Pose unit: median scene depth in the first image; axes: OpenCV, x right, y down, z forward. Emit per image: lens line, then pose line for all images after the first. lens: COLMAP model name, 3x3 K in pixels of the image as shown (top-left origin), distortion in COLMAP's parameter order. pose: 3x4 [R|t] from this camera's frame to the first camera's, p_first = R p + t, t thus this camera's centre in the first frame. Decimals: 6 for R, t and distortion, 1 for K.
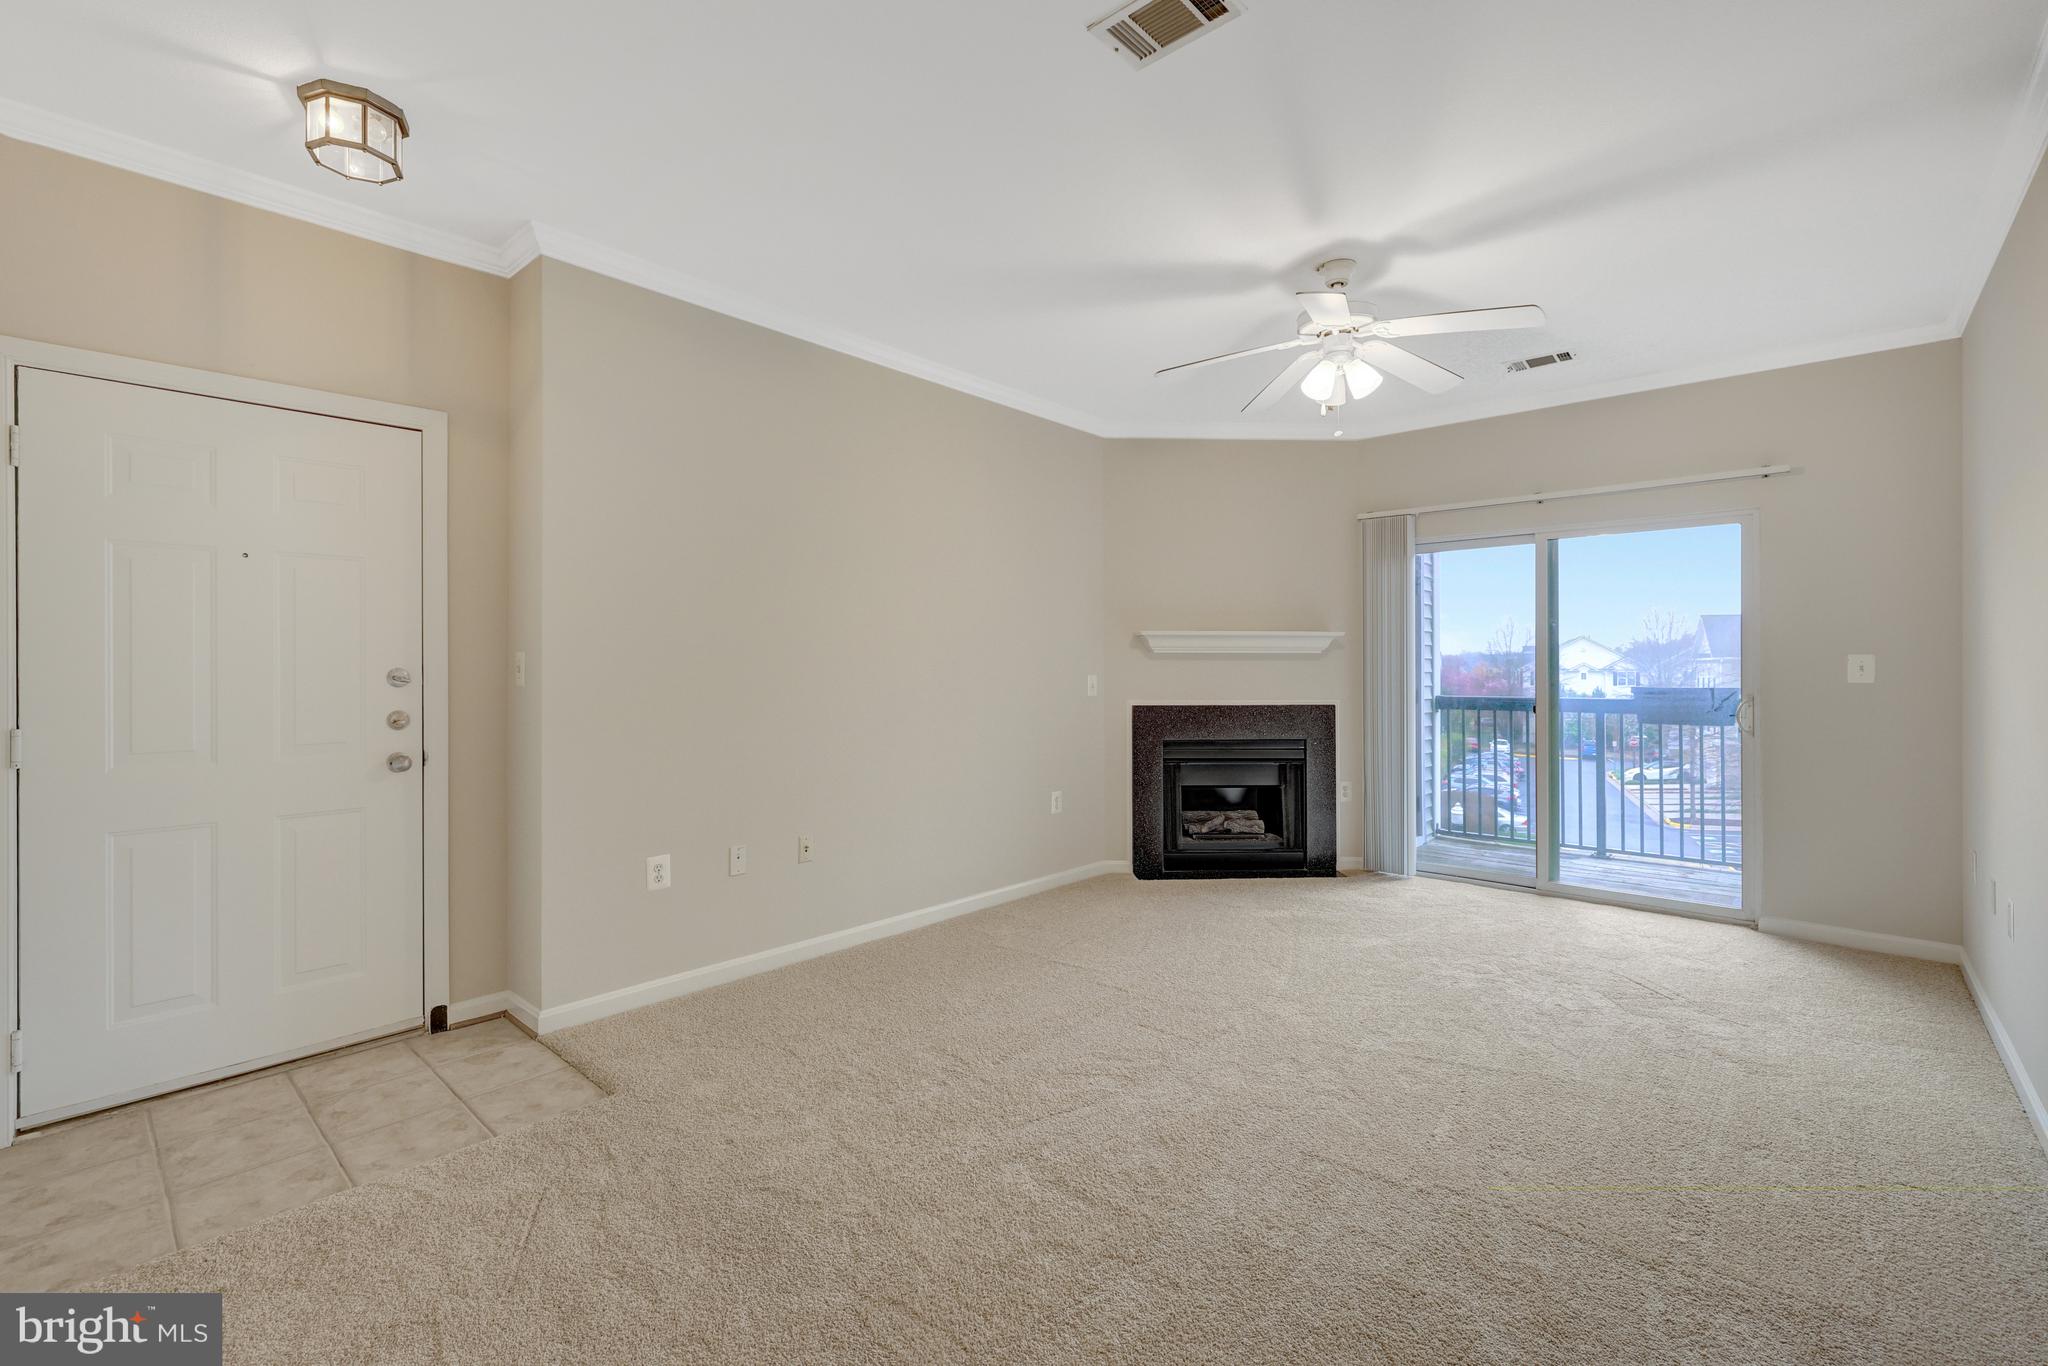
lens RADIAL K [[886.0, 0, 1021.4], [0, 886.0, 665.6], [0, 0, 1]] dist [0.000008, -0.000046]
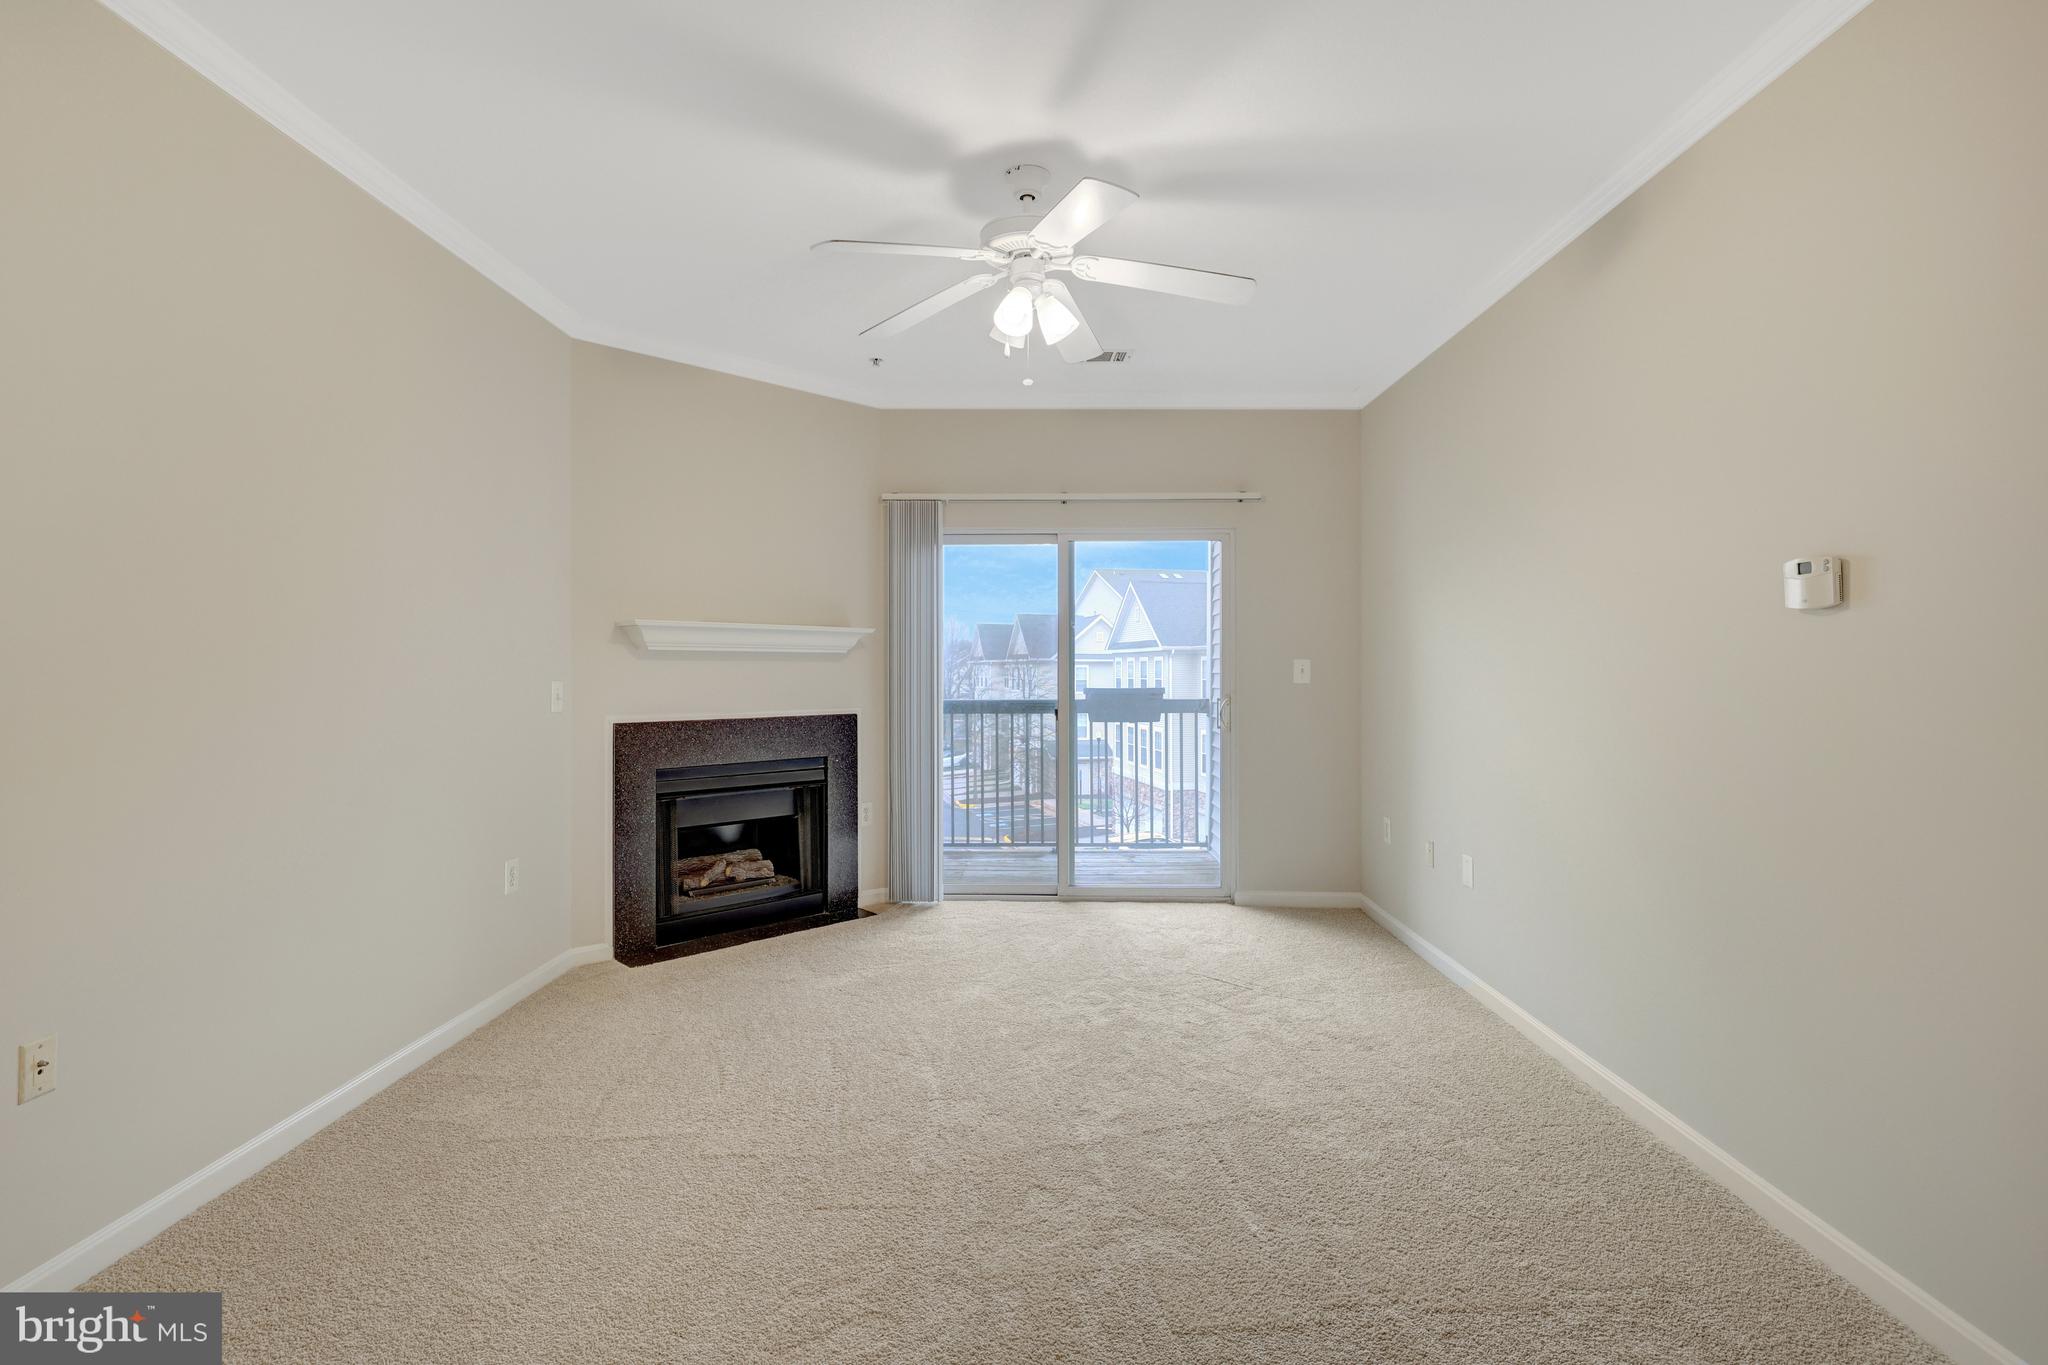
lens RADIAL K [[951.2, 0, 1019.3], [0, 951.2, 662.8], [0, 0, 1]] dist [-0.001018, -0.000259]
pose [[0.756405, 0.004618, 0.654087, -0.127294], [-0.002377, 0.999988, -0.004311, -0.001248], [-0.654099, 0.001706, 0.756407, 0.206556]]
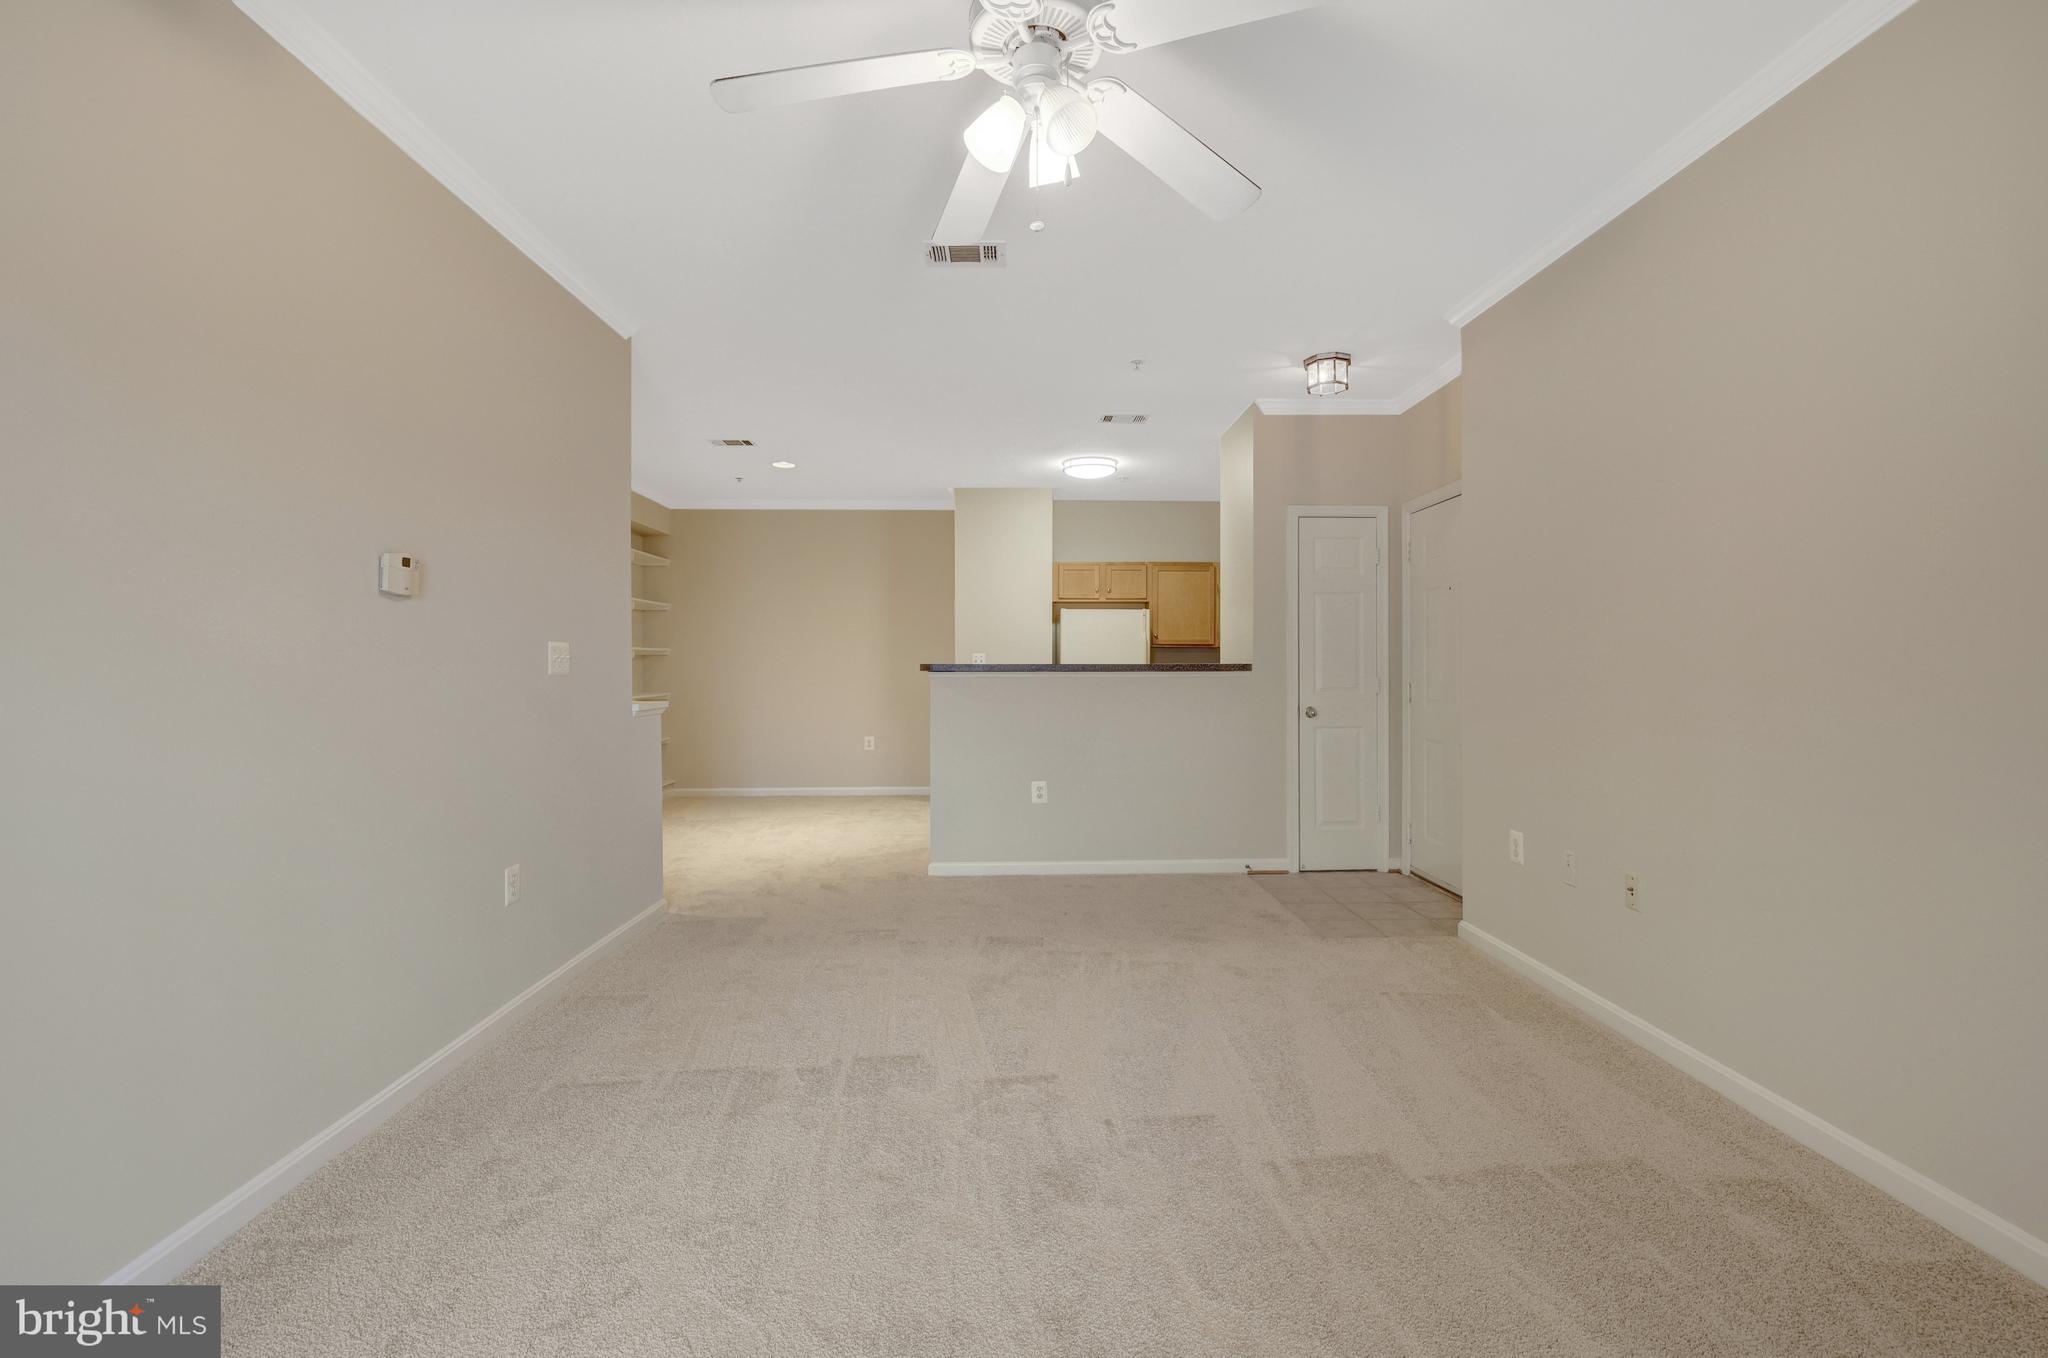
lens RADIAL K [[901.1, 0, 1024.0], [0, 901.1, 679.0], [0, 0, 1]] dist [0.000954, 0.000498]
pose [[-0.726026, 0.010862, -0.687582, 0.451658], [0.002383, 0.999909, 0.013279, 0.012052], [0.687663, 0.008002, -0.725986, 0.837870]]
